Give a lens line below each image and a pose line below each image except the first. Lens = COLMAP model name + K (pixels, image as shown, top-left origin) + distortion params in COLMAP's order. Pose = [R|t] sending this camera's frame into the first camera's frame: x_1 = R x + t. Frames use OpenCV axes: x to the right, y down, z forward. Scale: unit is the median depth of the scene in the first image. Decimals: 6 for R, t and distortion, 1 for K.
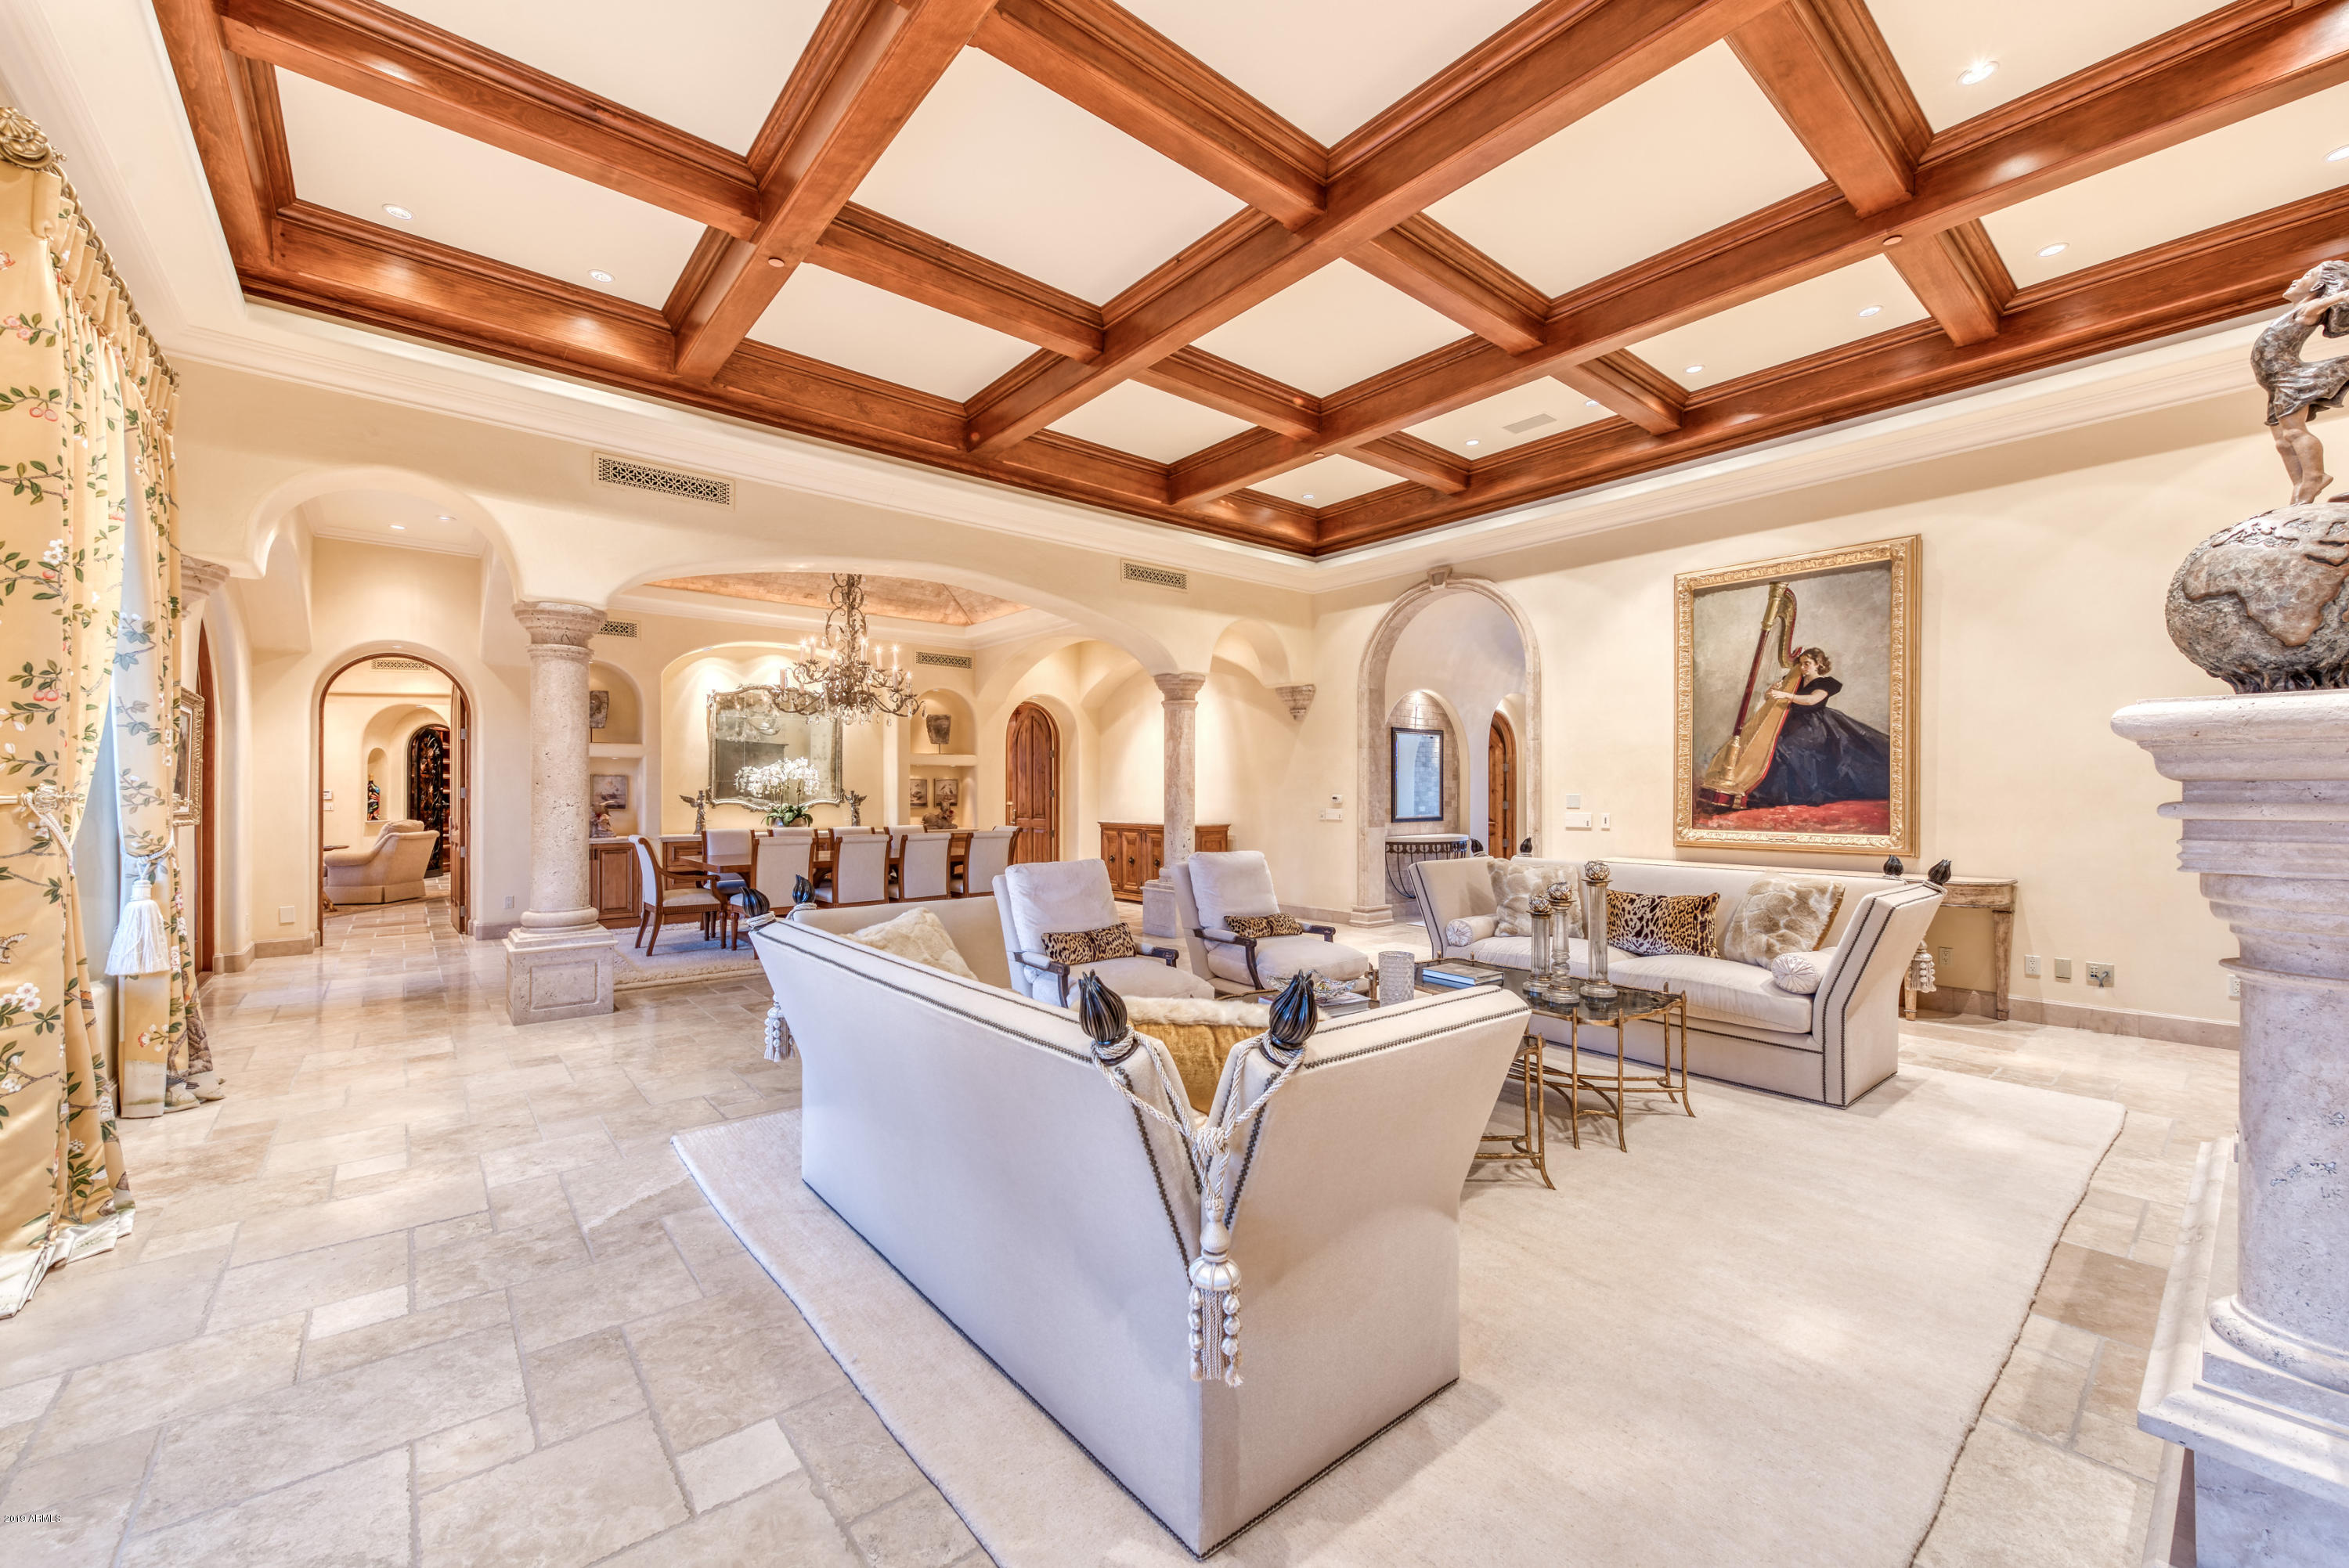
lens RADIAL K [[926.3, 0, 1174.8], [0, 926.3, 798.0], [0, 0, 1]] dist [0.000799, -0.000272]
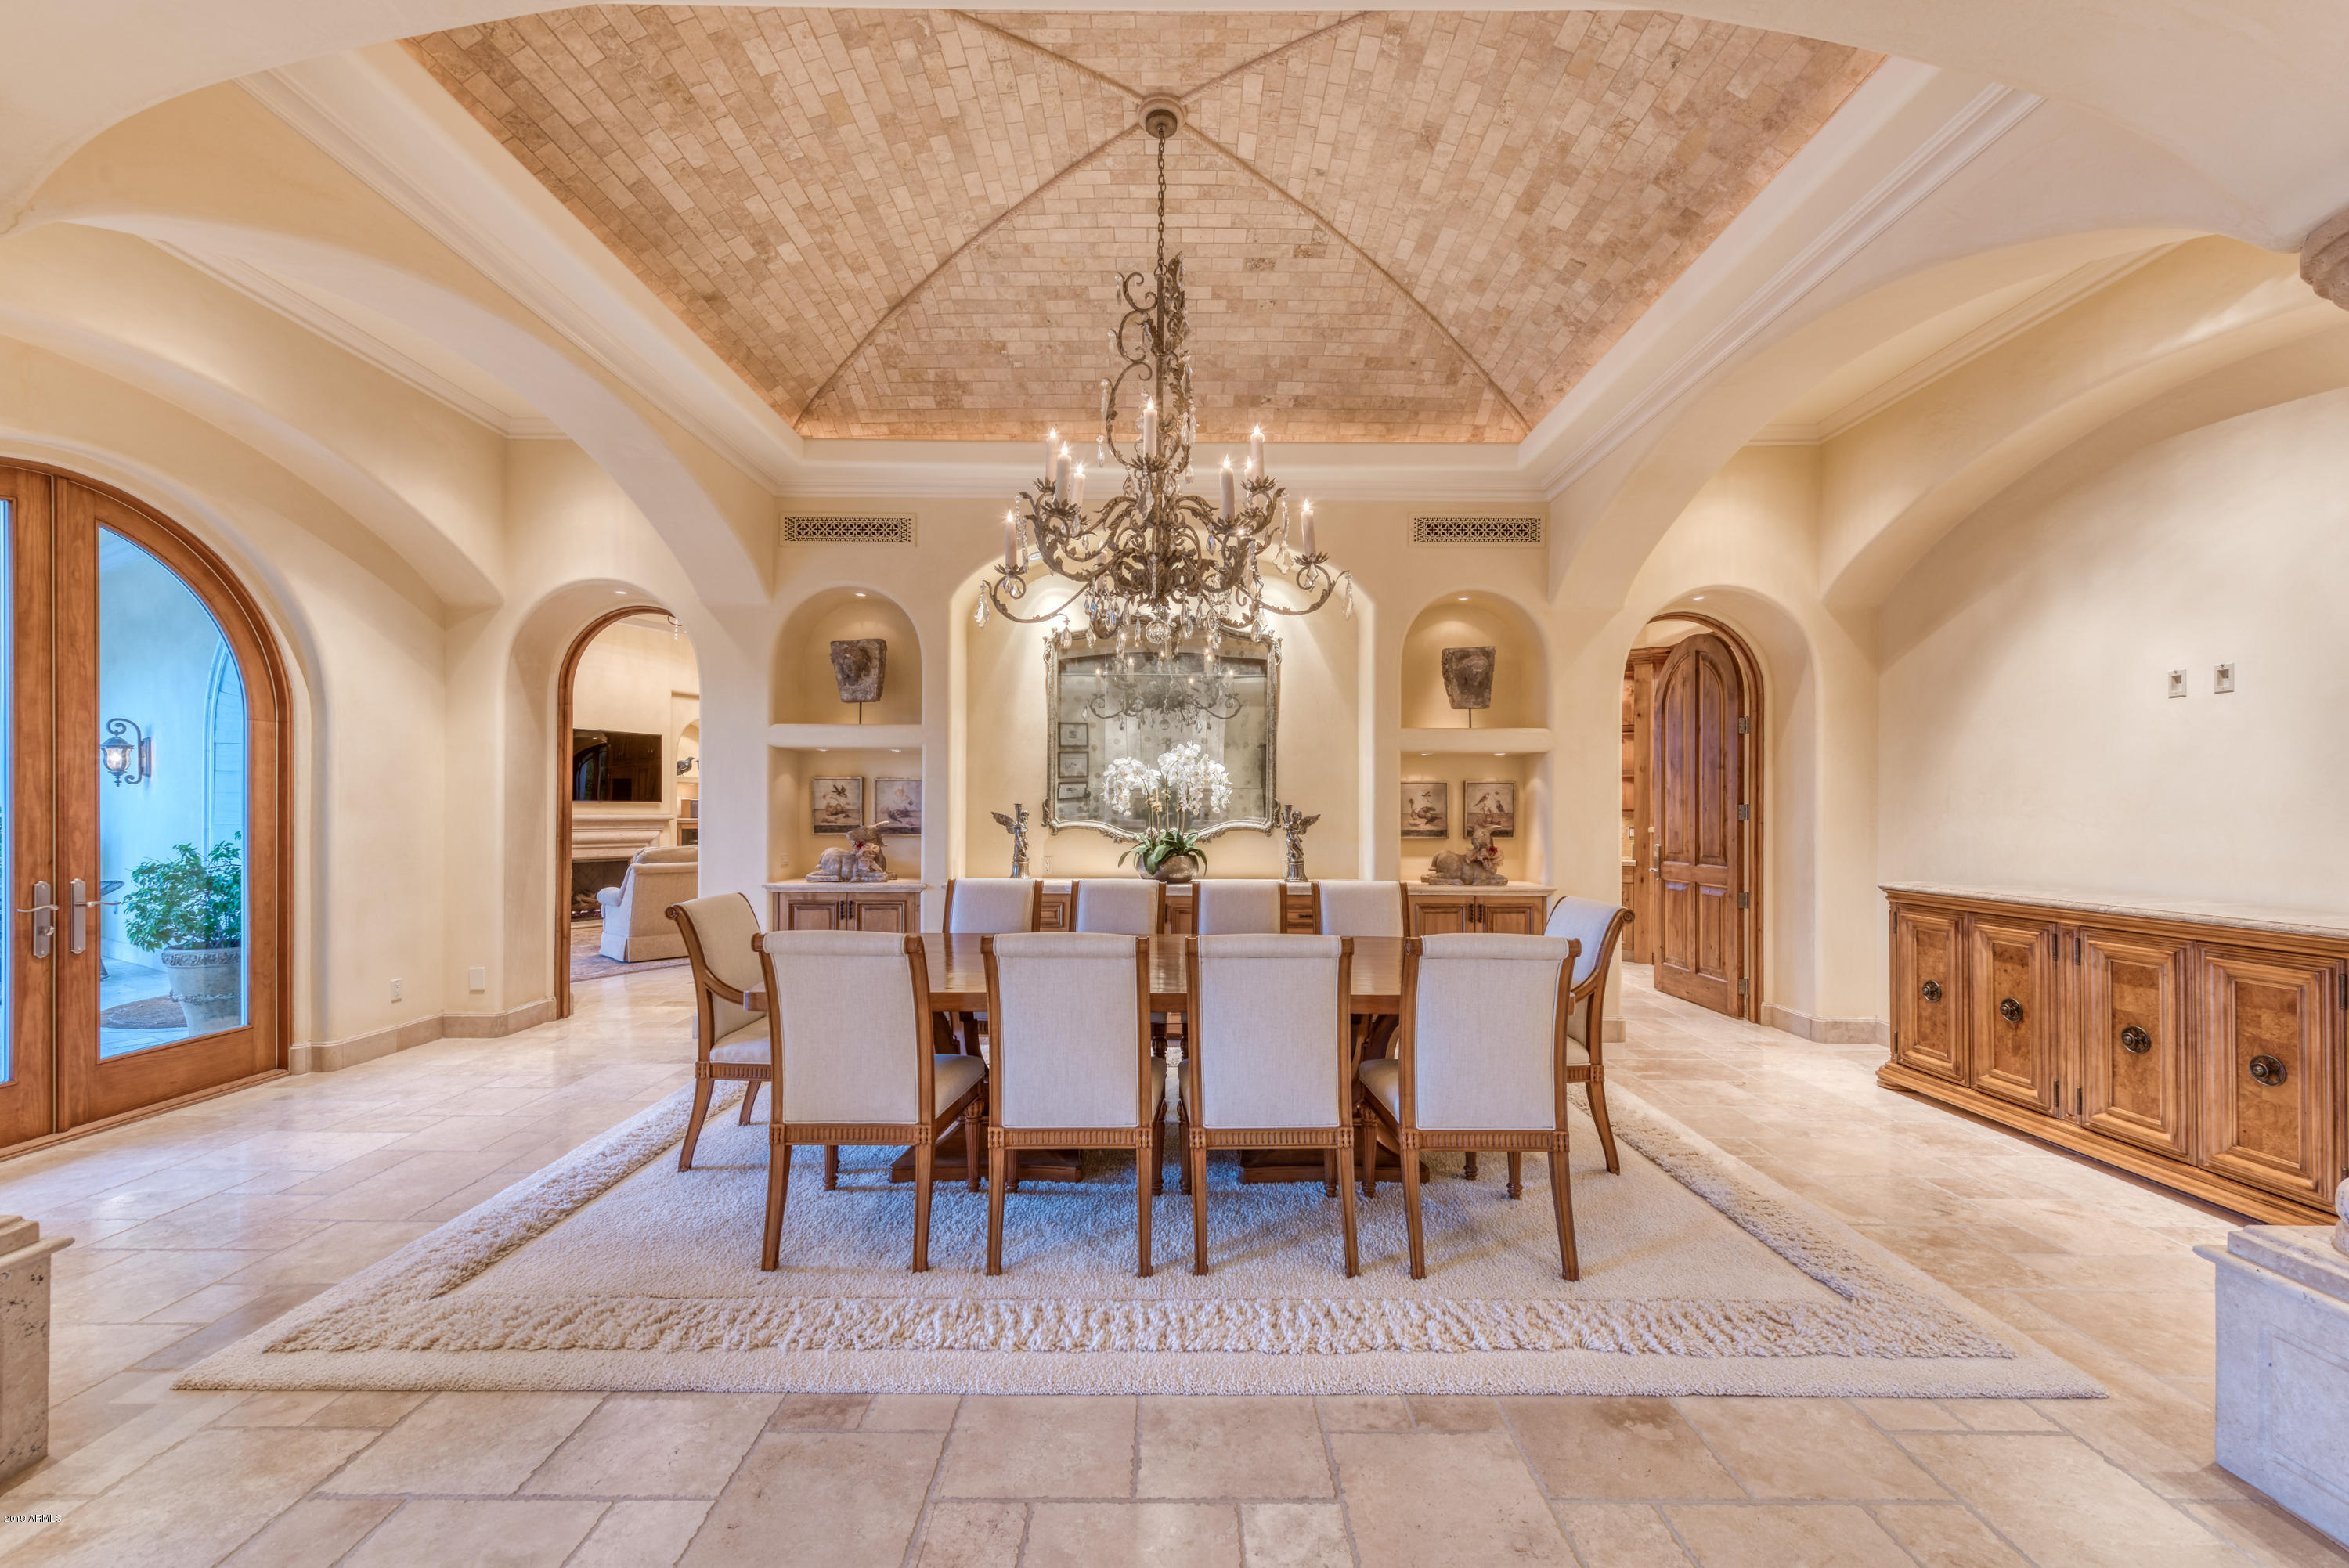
lens RADIAL K [[926.3, 0, 1174.8], [0, 926.3, 798.0], [0, 0, 1]] dist [0.000799, -0.000272]
pose [[0.770030, -0.004913, -0.637989, -0.064988], [-0.006941, 0.999847, -0.016078, -0.002879], [0.637970, 0.016808, 0.769877, 0.532517]]
